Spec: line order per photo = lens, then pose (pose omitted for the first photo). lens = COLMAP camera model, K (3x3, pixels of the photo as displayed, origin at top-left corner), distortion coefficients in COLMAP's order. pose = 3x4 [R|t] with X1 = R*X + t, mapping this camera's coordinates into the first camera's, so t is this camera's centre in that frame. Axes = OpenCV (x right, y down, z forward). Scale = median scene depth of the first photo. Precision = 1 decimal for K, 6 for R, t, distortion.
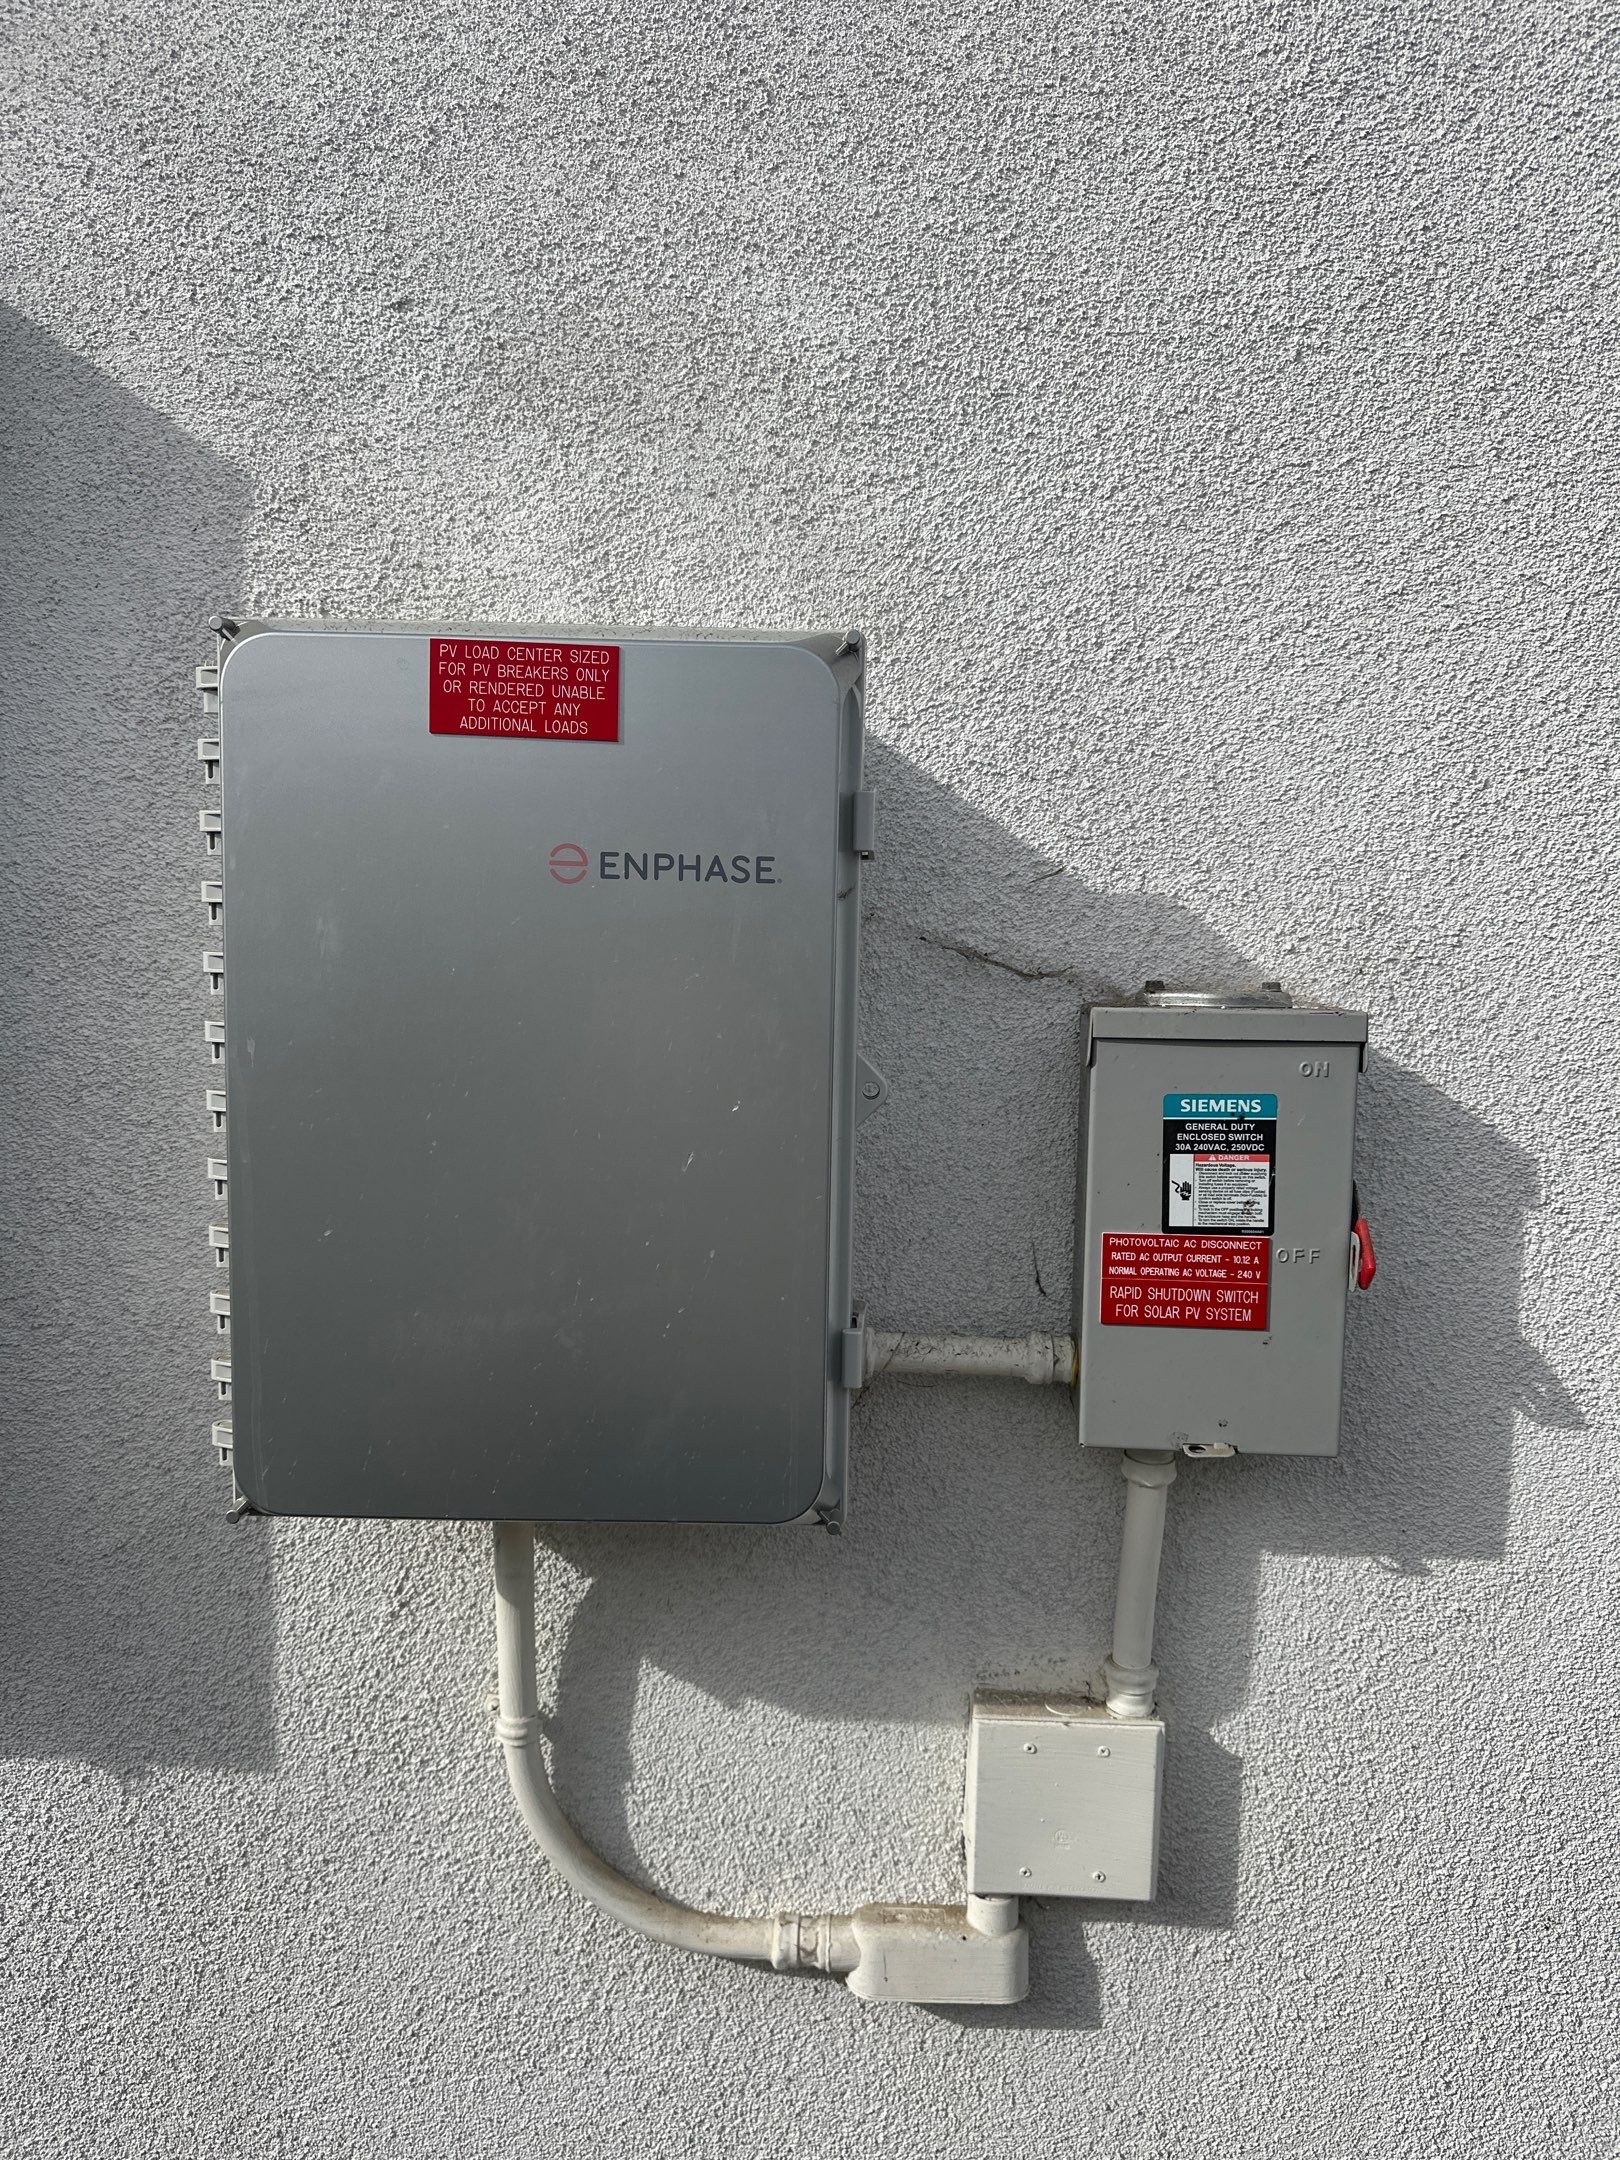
lens RADIAL K [[1606.2, 0, 810.0], [0, 1606.2, 1080.0], [0, 0, 1]] dist [0.056856, -0.094526]
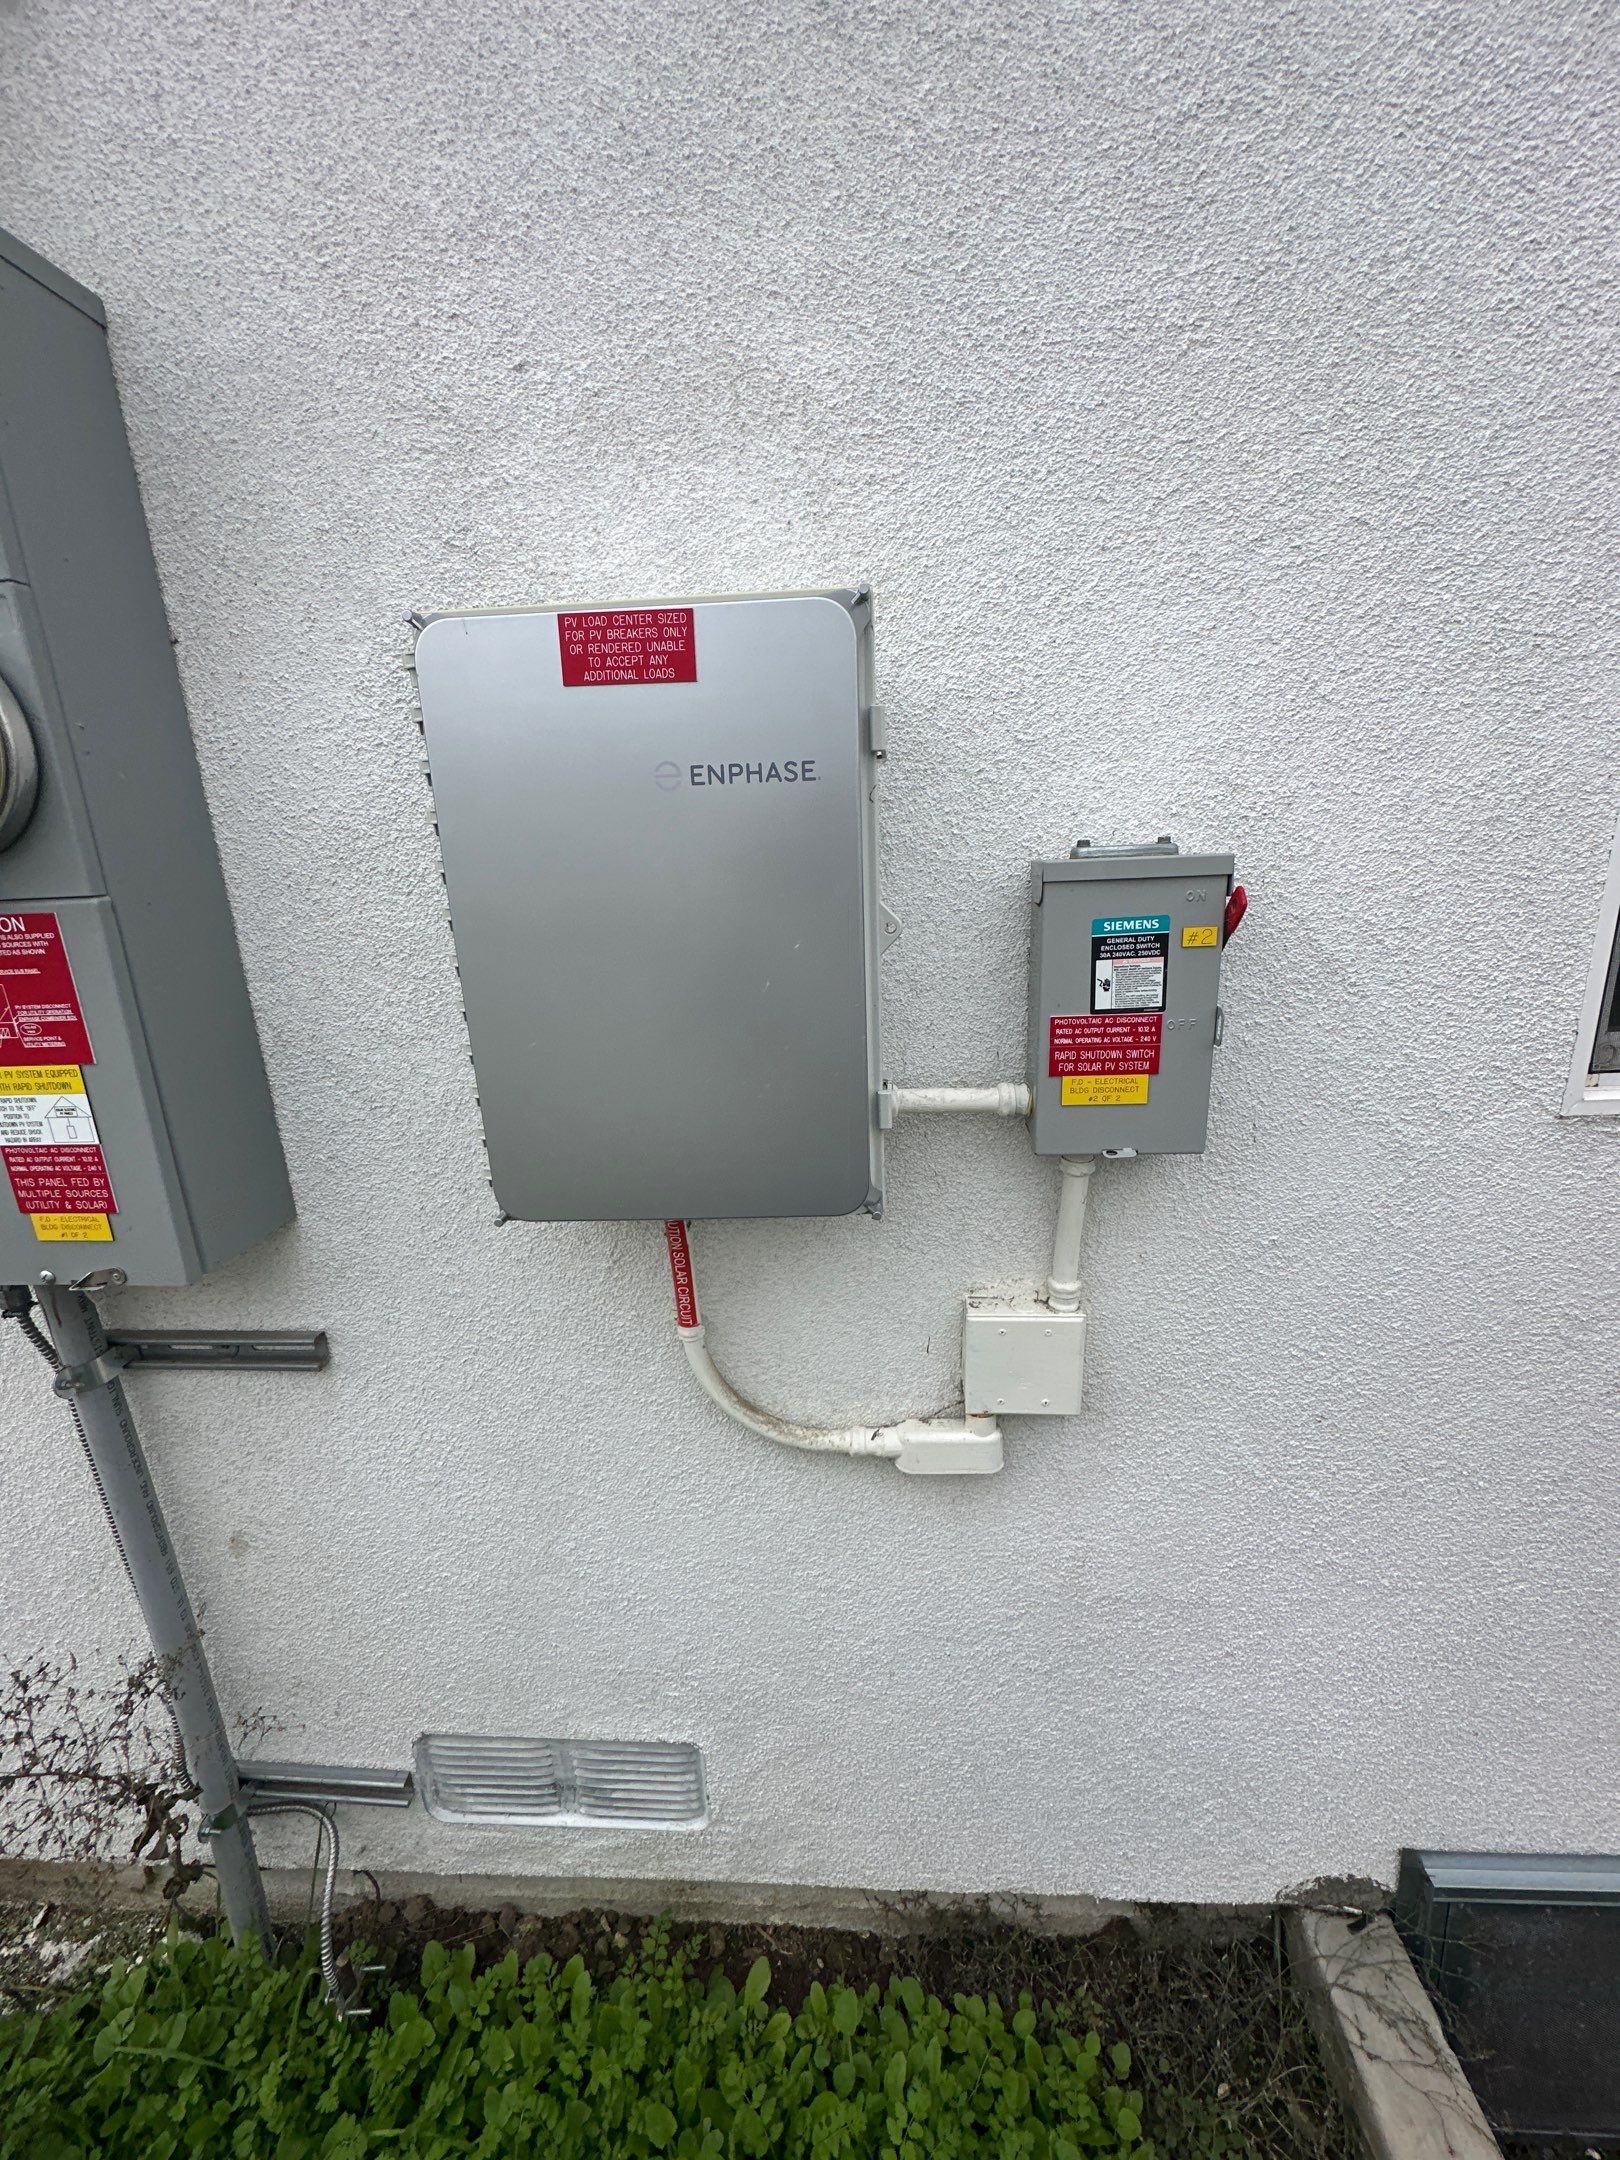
lens RADIAL K [[865.7, 0, 811.3], [0, 865.7, 1077.6], [0, 0, 1]] dist [-0.000963, -0.000234]
pose [[0.997755, -0.049434, -0.045182, -0.004233], [0.056225, 0.984842, 0.164091, 0.006916], [0.036385, -0.166263, 0.985410, 0.191957]]
